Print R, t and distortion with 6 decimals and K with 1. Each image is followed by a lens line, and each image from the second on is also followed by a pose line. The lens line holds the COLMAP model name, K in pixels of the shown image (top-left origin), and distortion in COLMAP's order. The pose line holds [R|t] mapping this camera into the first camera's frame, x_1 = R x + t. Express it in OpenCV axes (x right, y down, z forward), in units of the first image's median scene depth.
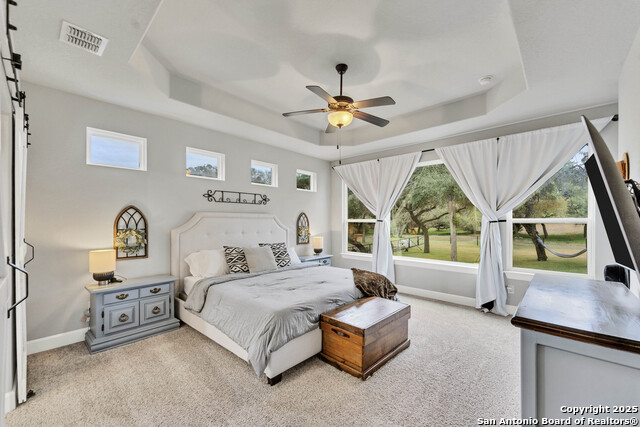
lens RADIAL K [[258.1, 0, 323.8], [0, 258.1, 217.7], [0, 0, 1]] dist [0.000977, 0.000077]
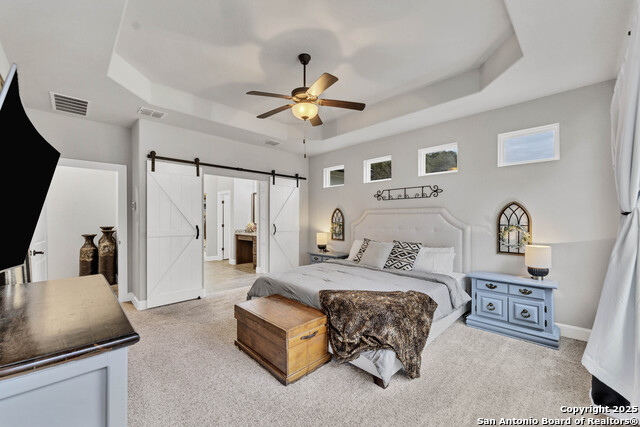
lens RADIAL K [[258.1, 0, 323.8], [0, 258.1, 217.7], [0, 0, 1]] dist [0.000977, 0.000077]
pose [[-0.043383, -0.001012, -0.999058, 0.635405], [0.017719, 0.999841, -0.001782, 0.011318], [0.998901, -0.017780, -0.043358, 0.684985]]
